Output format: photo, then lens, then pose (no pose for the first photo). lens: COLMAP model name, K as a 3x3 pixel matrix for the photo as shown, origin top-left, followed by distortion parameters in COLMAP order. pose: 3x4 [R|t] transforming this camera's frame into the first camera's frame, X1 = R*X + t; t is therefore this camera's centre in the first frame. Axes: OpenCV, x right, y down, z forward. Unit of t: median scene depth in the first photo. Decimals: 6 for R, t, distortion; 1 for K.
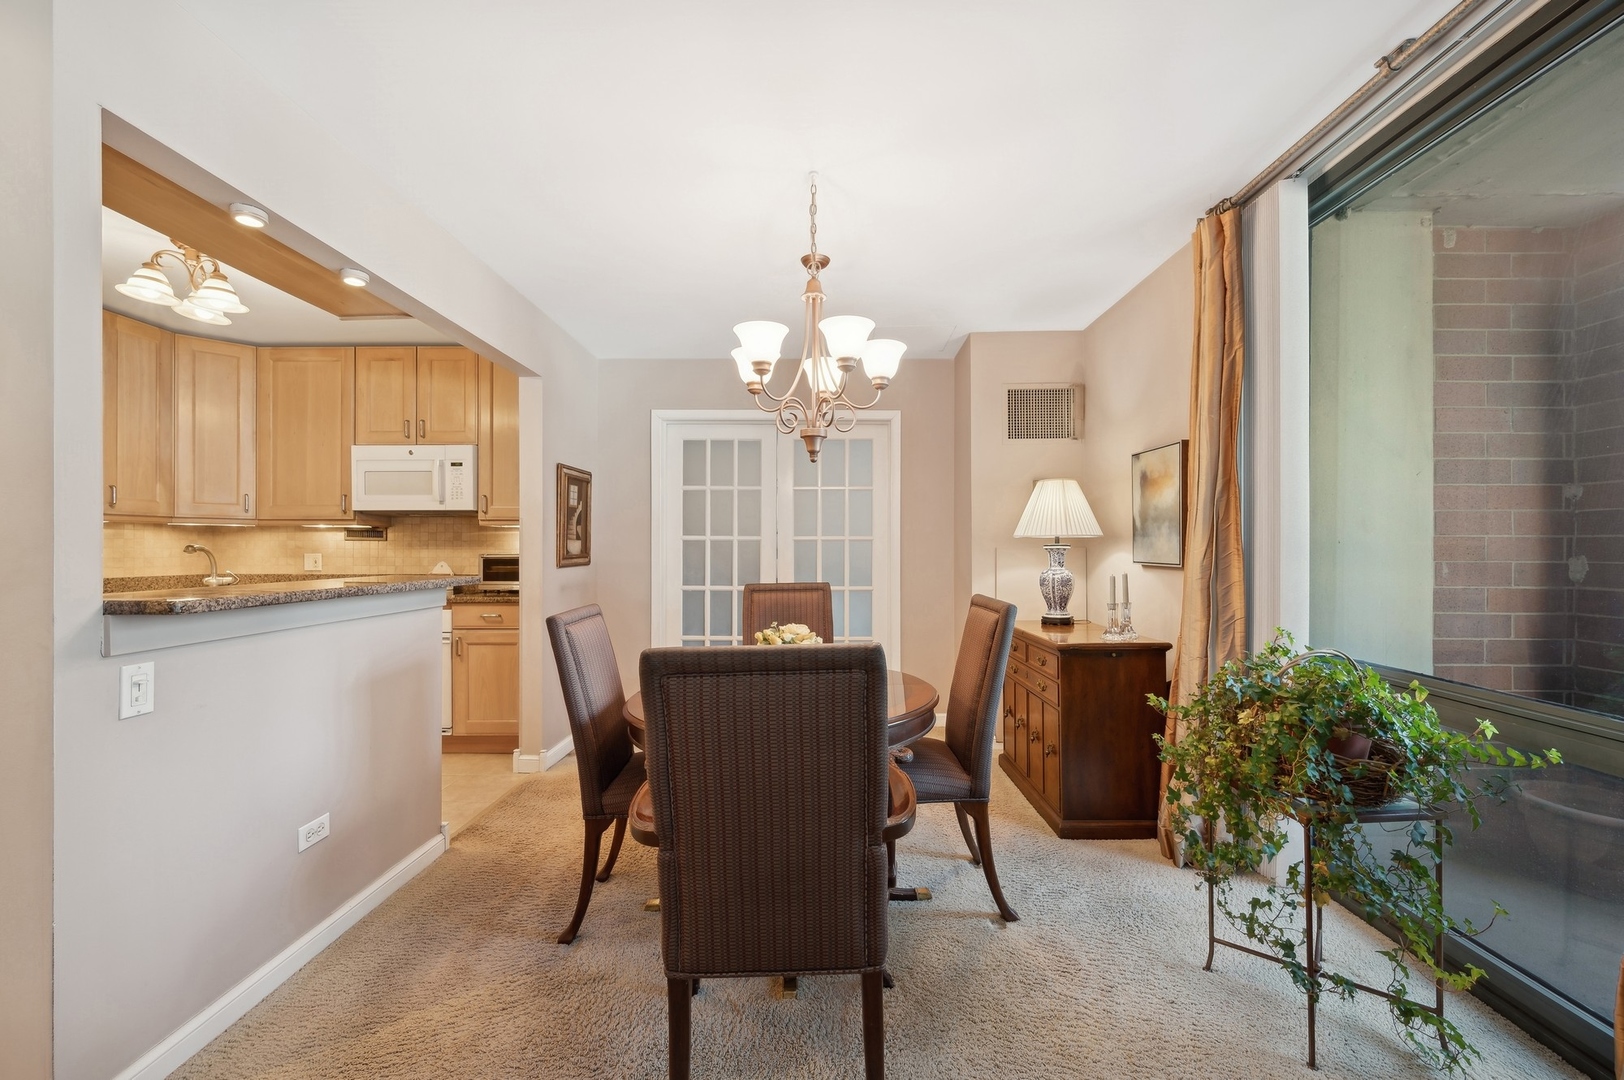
lens RADIAL K [[645.8, 0, 812.9], [0, 645.8, 550.8], [0, 0, 1]] dist [-0.002443, 0.000249]
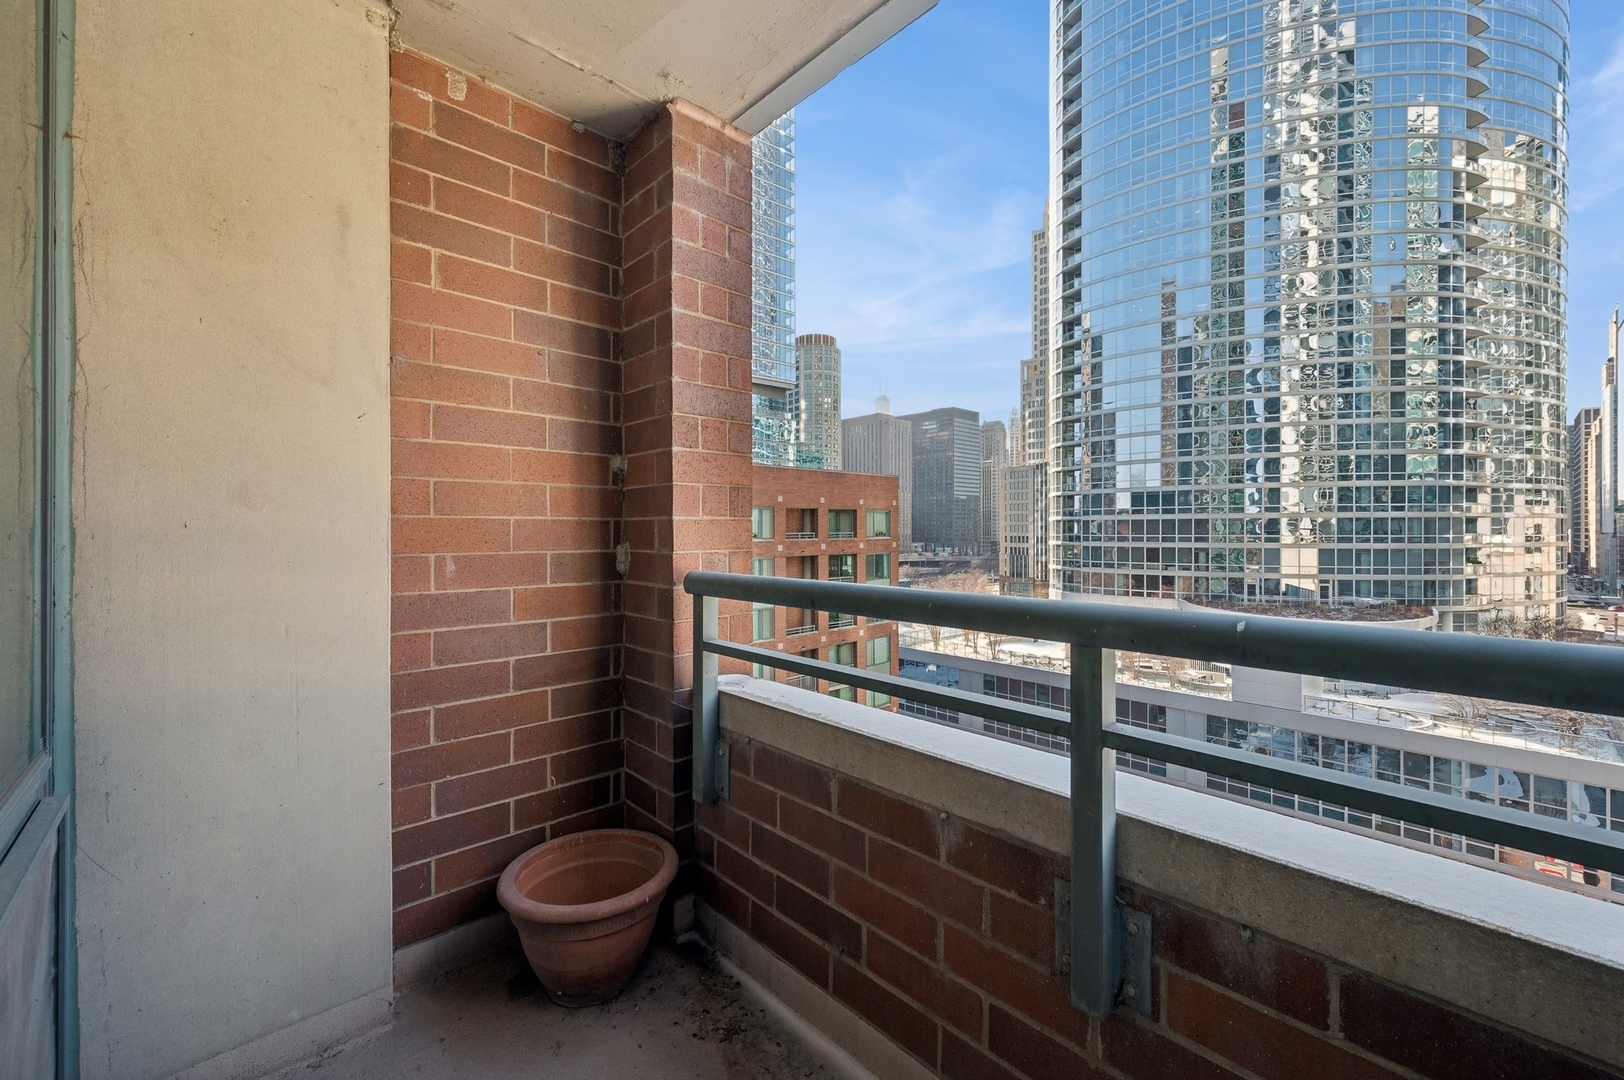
lens RADIAL K [[645.8, 0, 811.8], [0, 645.8, 534.1], [0, 0, 1]] dist [-0.002443, 0.000249]
pose [[0.718575, -0.007849, 0.695406, 0.503478], [0.006503, 0.999968, 0.004566, -0.003150], [-0.695419, 0.001242, 0.718603, 0.153149]]
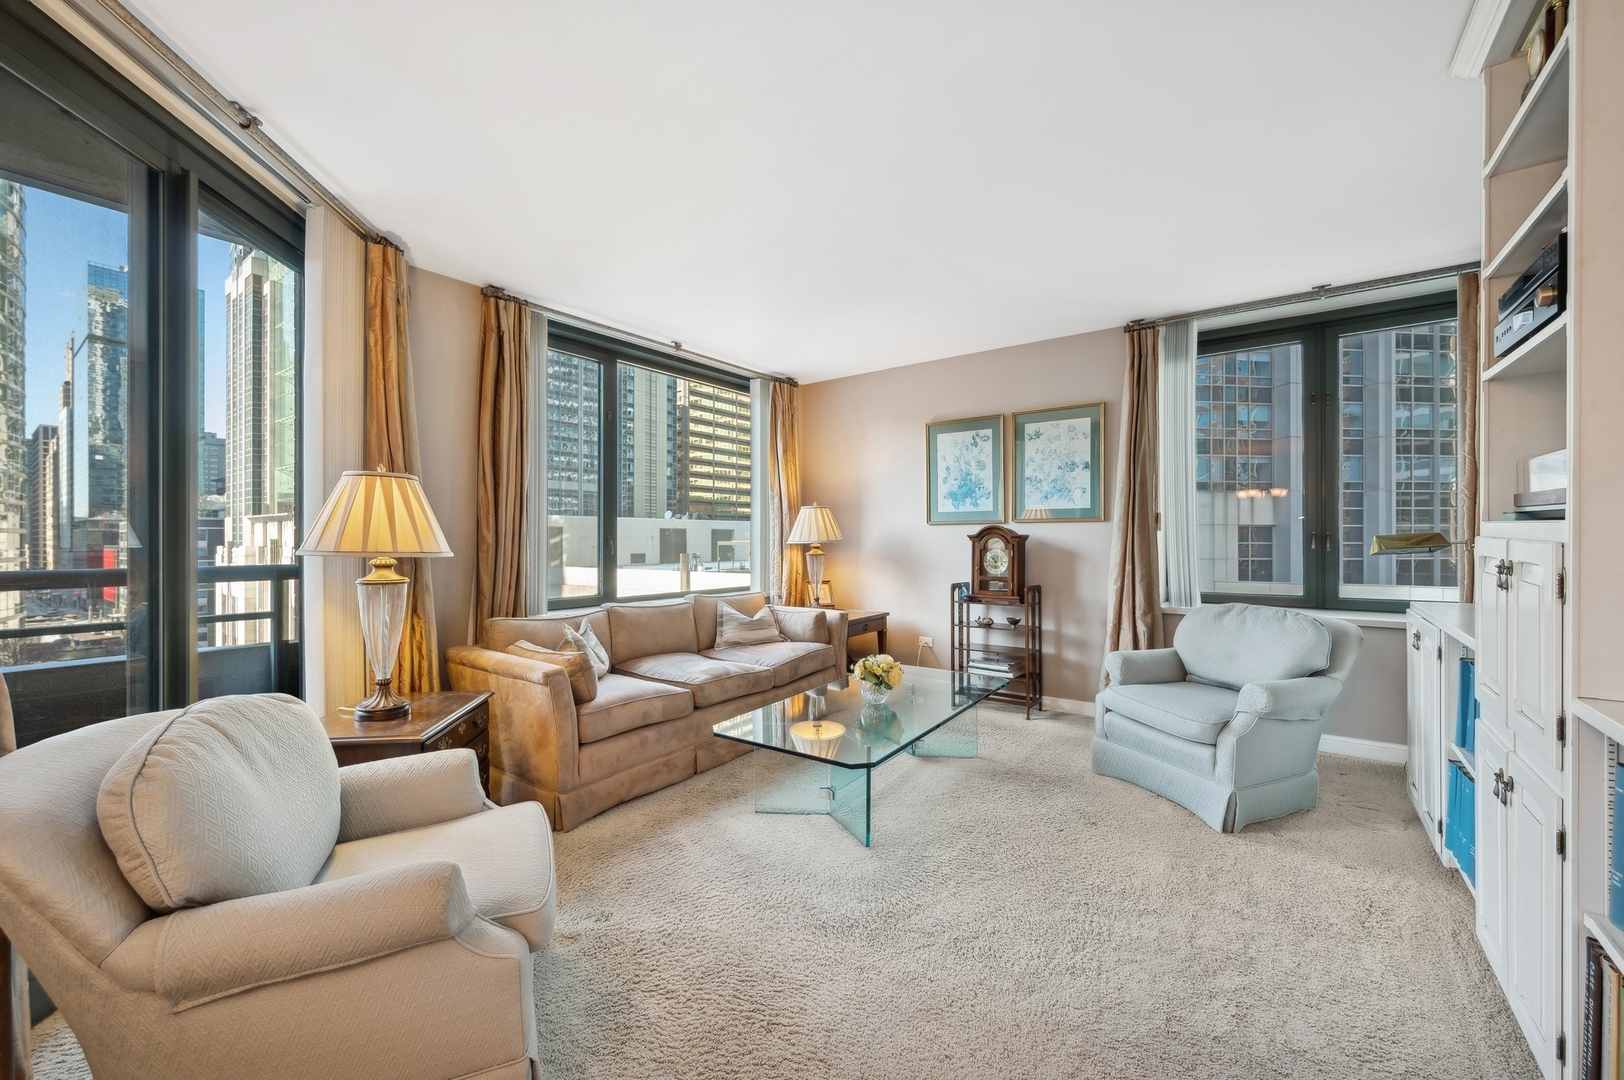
lens RADIAL K [[645.8, 0, 804.6], [0, 645.8, 536.4], [0, 0, 1]] dist [-0.002443, 0.000249]
pose [[-0.809479, 0.005211, 0.587125, -0.093259], [0.005690, 0.999983, -0.001030, 0.002534], [-0.587121, 0.002507, -0.809496, 0.208457]]
